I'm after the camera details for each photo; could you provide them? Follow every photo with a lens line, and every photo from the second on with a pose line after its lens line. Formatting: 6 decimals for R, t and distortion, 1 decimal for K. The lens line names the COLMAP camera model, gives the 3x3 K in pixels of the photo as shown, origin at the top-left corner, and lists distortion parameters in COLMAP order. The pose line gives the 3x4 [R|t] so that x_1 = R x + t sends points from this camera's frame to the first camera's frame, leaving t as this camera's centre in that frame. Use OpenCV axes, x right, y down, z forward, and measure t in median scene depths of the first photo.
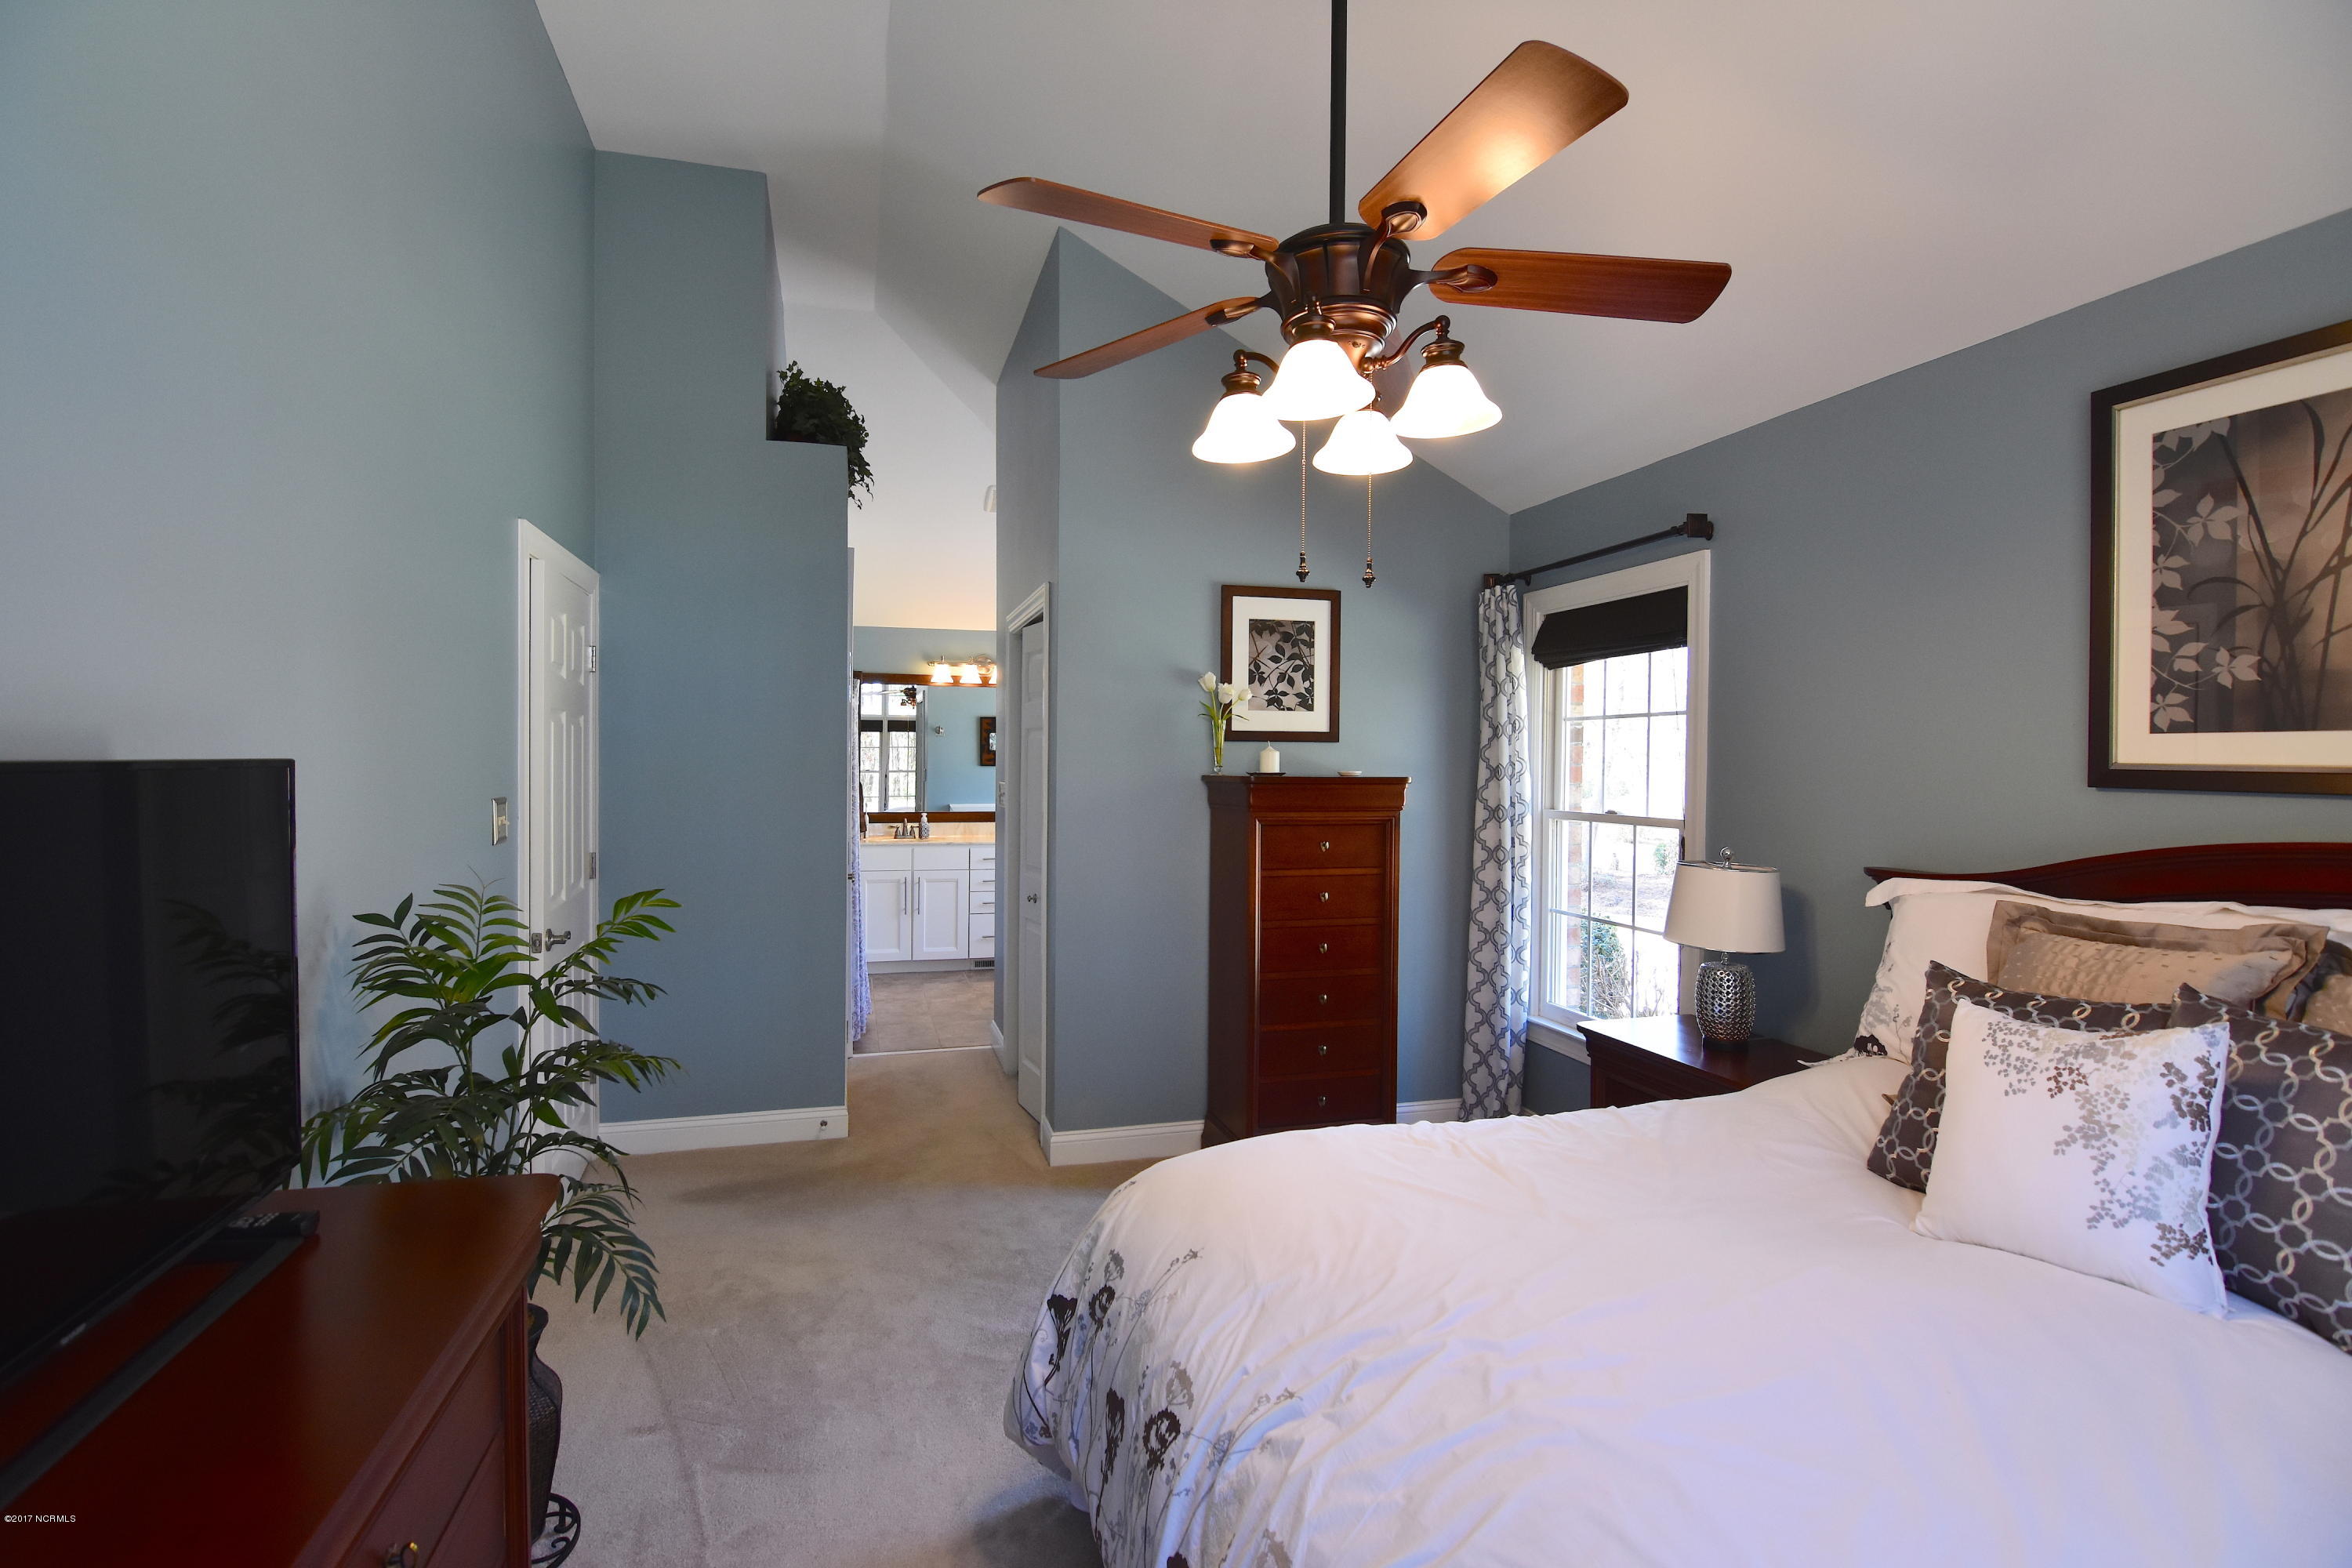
lens RADIAL K [[1128.6, 0, 1168.3], [0, 1128.6, 779.5], [0, 0, 1]] dist [-0.001295, -0.018638]
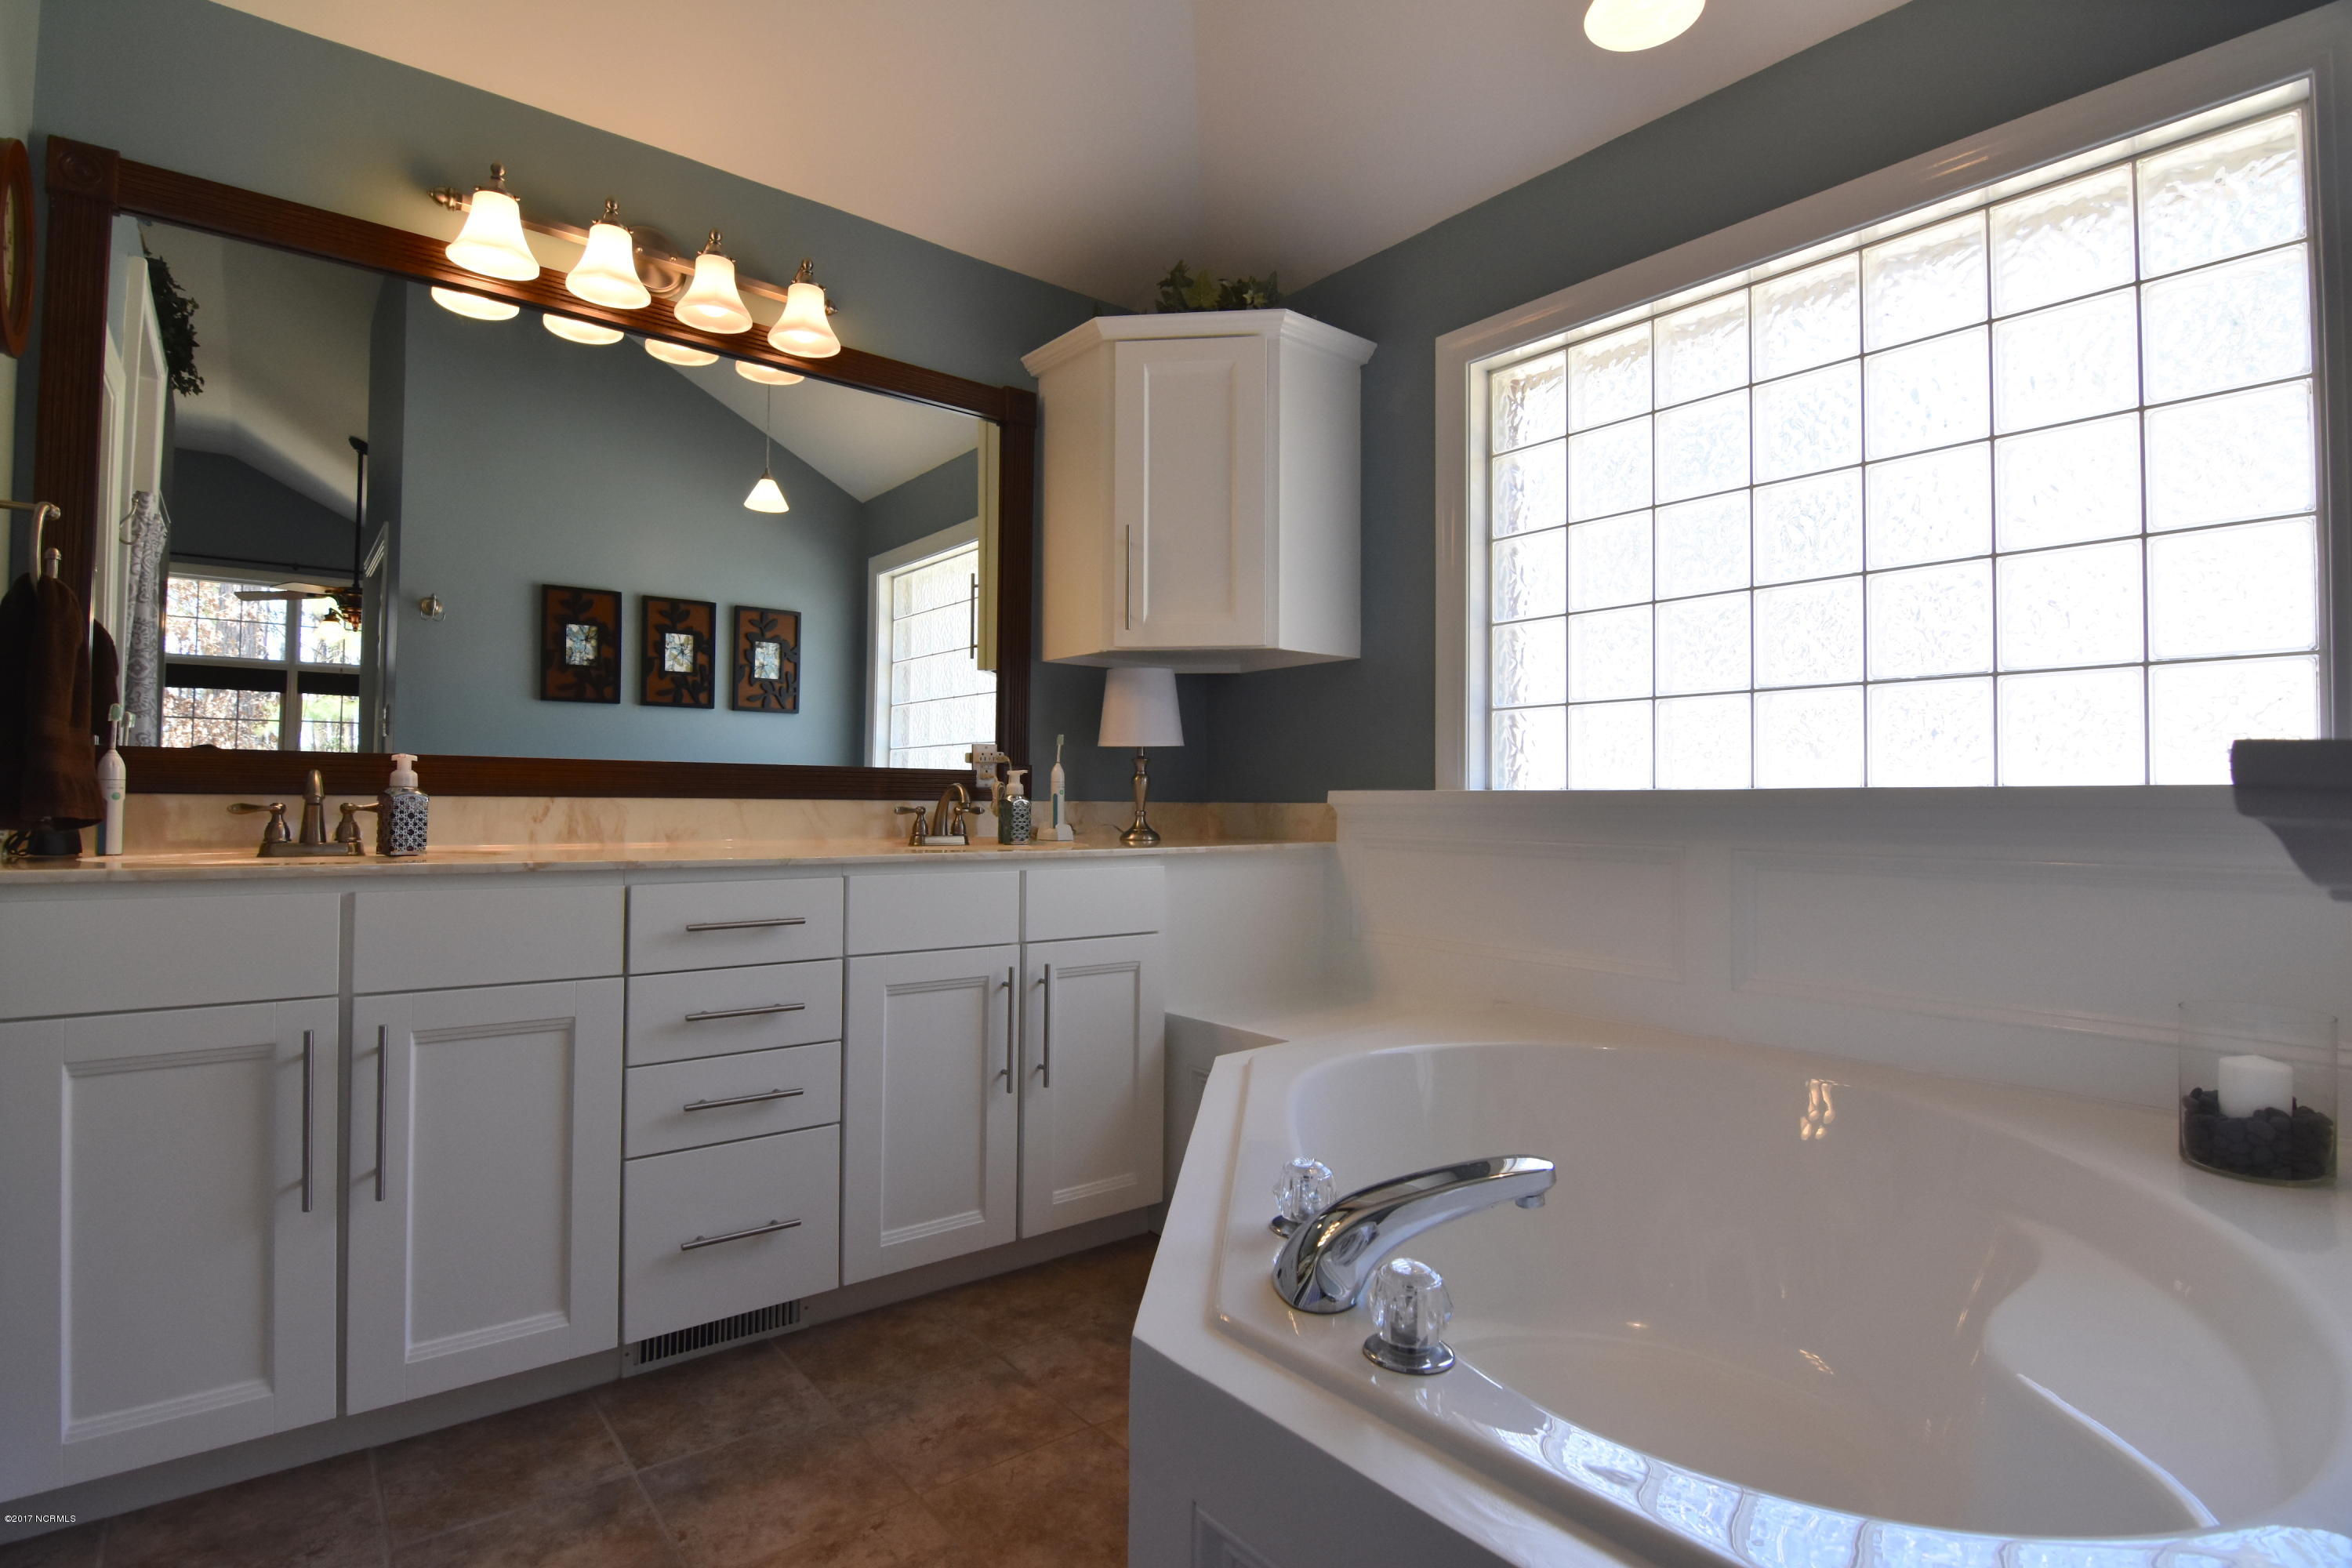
lens RADIAL K [[1128.6, 0, 1168.3], [0, 1128.6, 779.5], [0, 0, 1]] dist [-0.001295, -0.018638]
pose [[0.916697, 0.016302, 0.399250, -0.158162], [-0.004707, 0.999539, -0.030006, 0.041749], [-0.399555, 0.025627, 0.916351, 0.692907]]
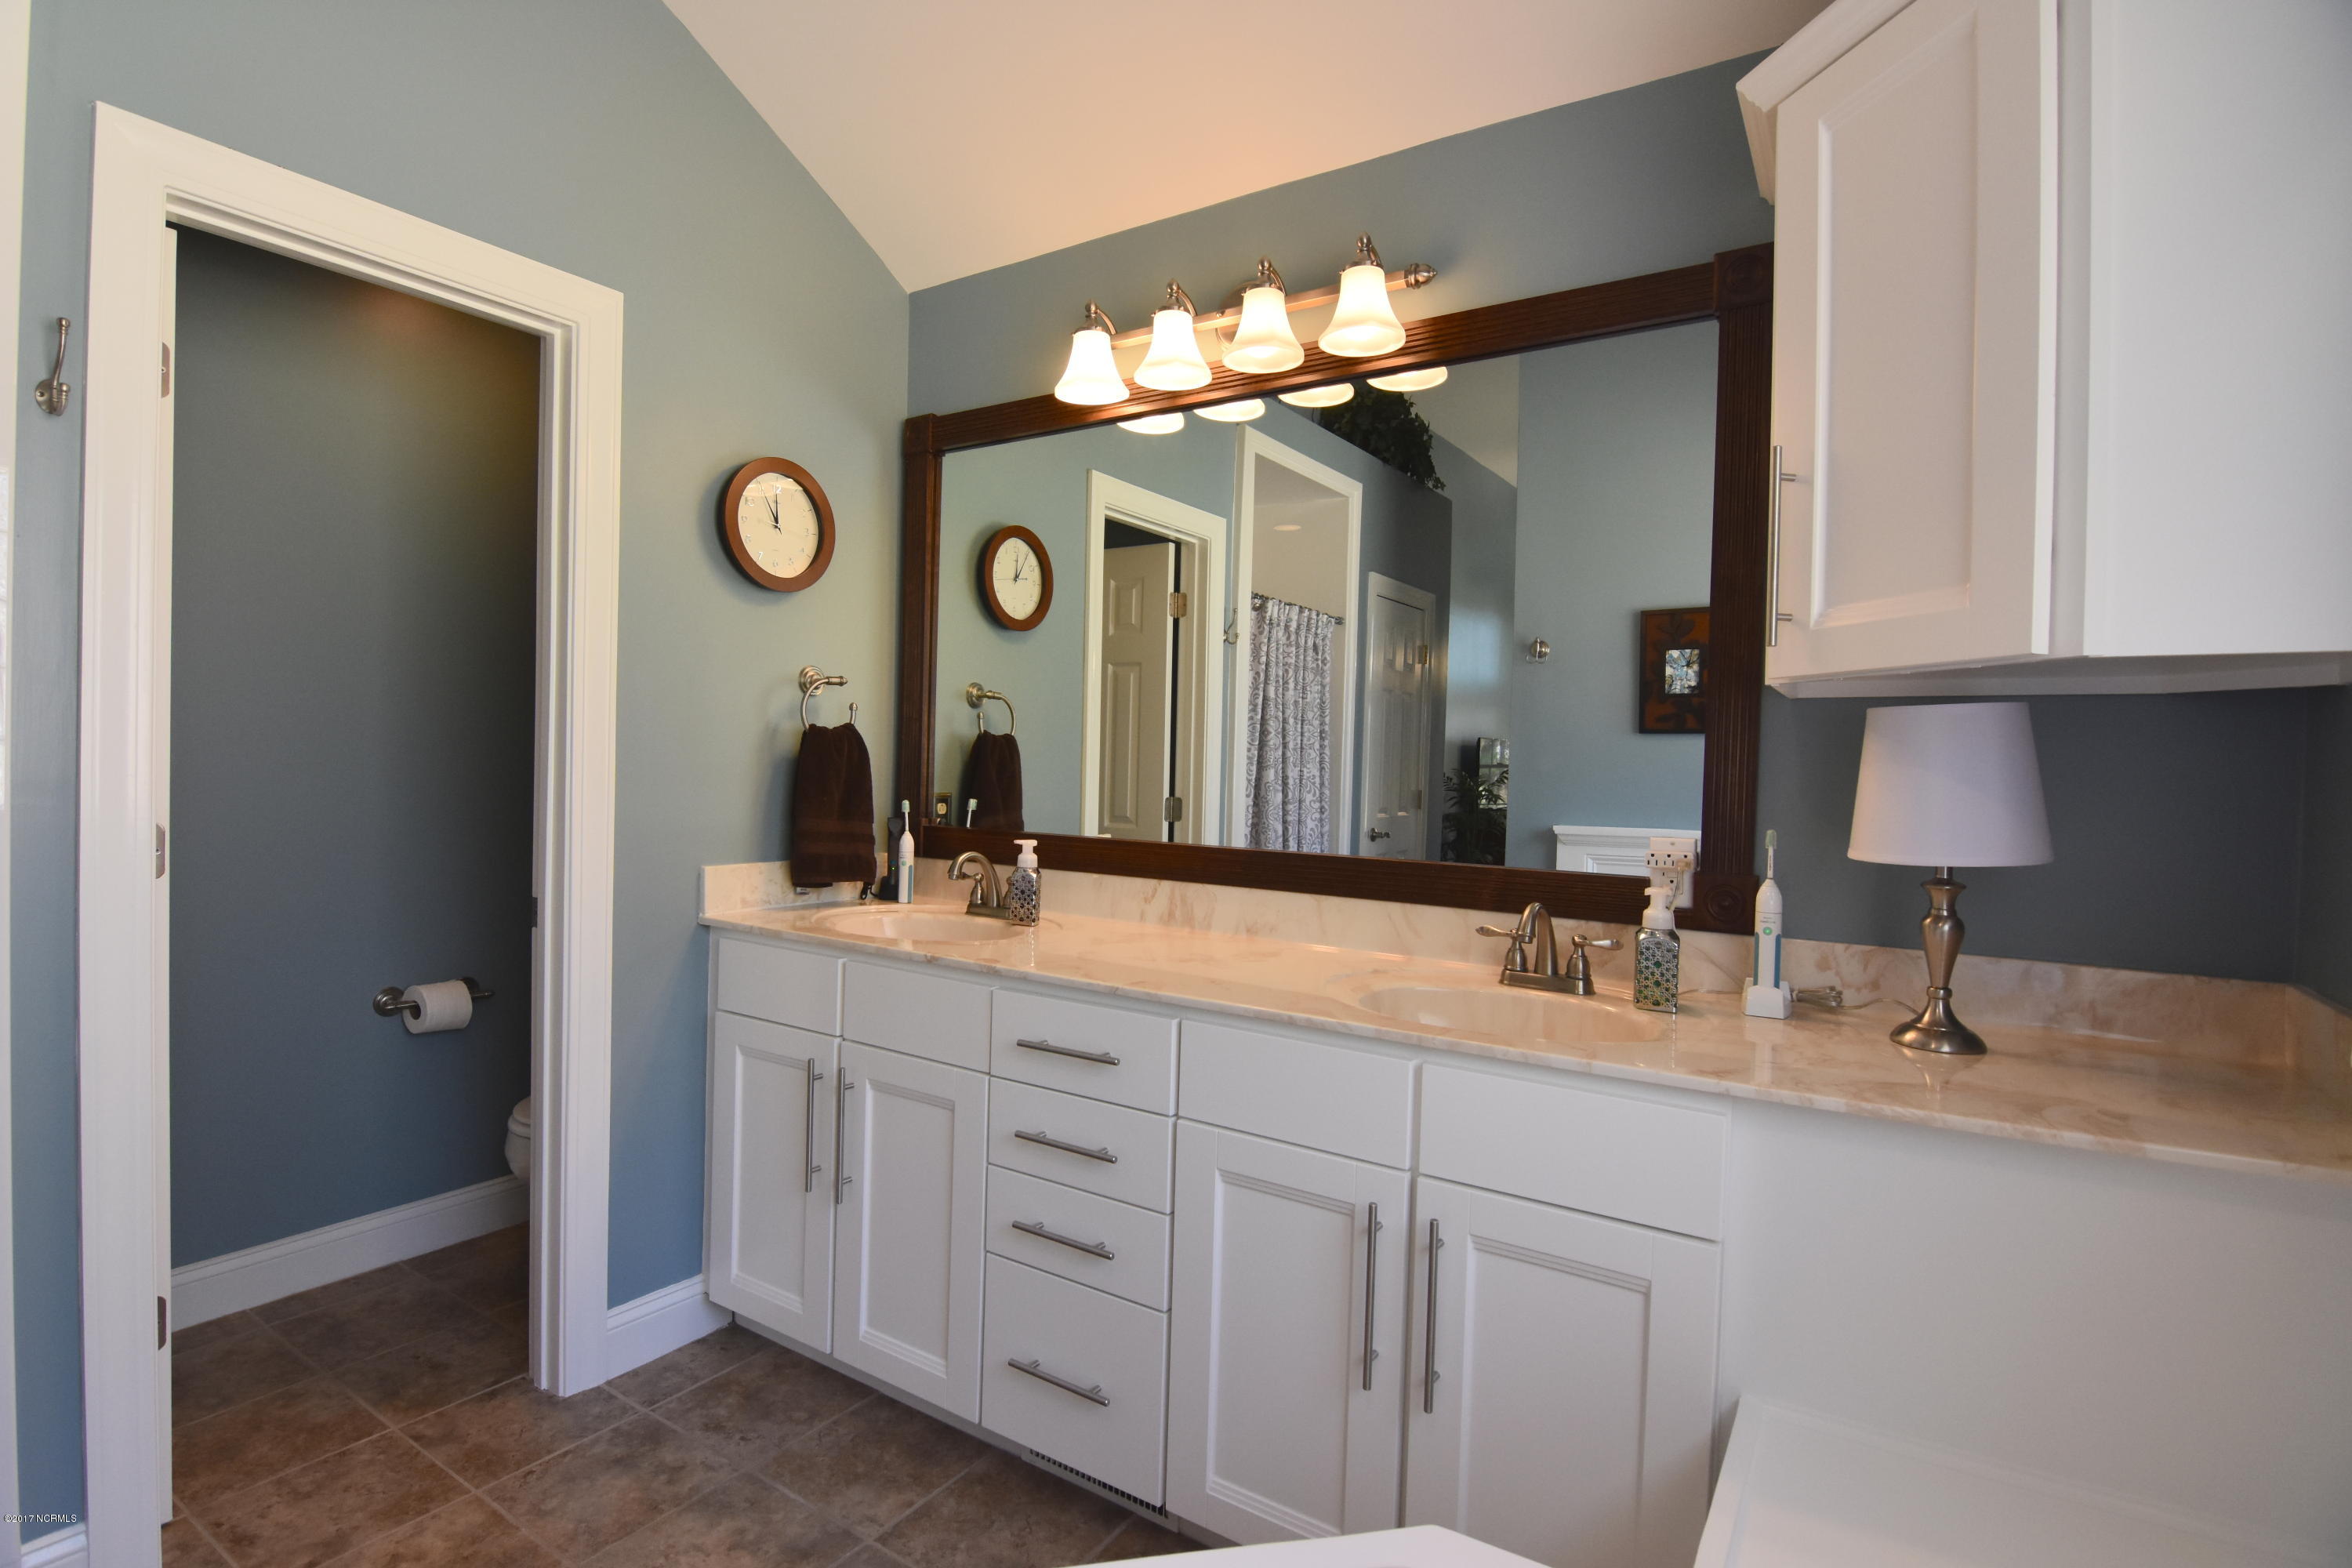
lens RADIAL K [[1128.6, 0, 1168.3], [0, 1128.6, 779.5], [0, 0, 1]] dist [-0.001295, -0.018638]
pose [[0.659456, 0.030264, -0.751134, 0.041719], [-0.033505, 0.999380, 0.010851, 0.007880], [0.750997, 0.018011, 0.660060, 0.822527]]
